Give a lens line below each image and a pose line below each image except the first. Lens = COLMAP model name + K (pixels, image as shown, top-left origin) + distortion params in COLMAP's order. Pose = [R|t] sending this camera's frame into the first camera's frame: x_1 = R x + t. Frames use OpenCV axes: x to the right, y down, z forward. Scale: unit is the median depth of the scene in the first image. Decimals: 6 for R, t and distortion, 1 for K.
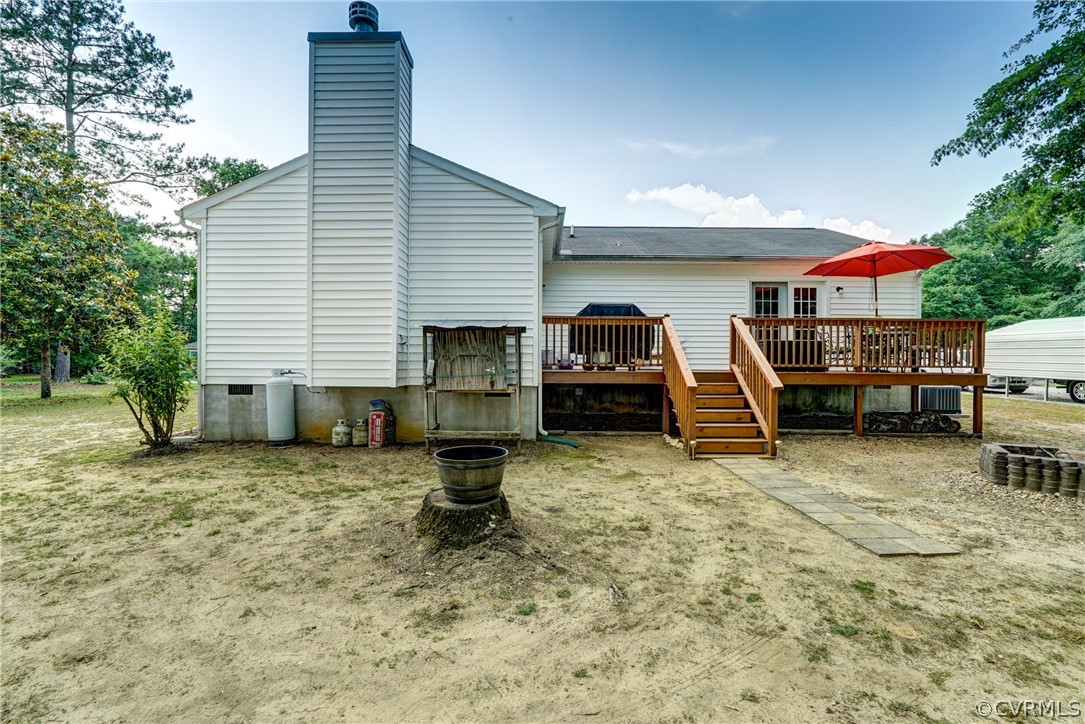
lens RADIAL K [[501.1, 0, 542.5], [0, 501.1, 362.0], [0, 0, 1]] dist [-0.002849, -0.000181]
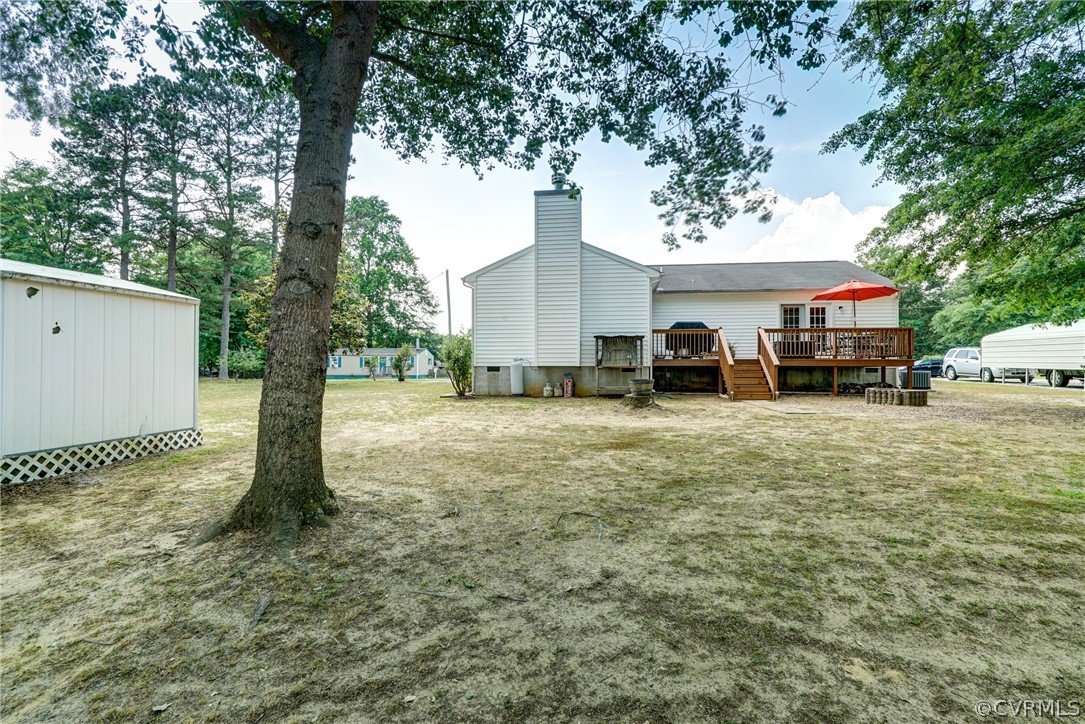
lens RADIAL K [[524.8, 0, 542.5], [0, 524.8, 362.0], [0, 0, 1]] dist [0.001740, 0.000207]
pose [[0.991640, -0.003774, -0.128982, -0.150102], [0.002230, 0.999924, -0.012112, 0.052630], [0.129018, 0.011723, 0.991573, -0.991075]]
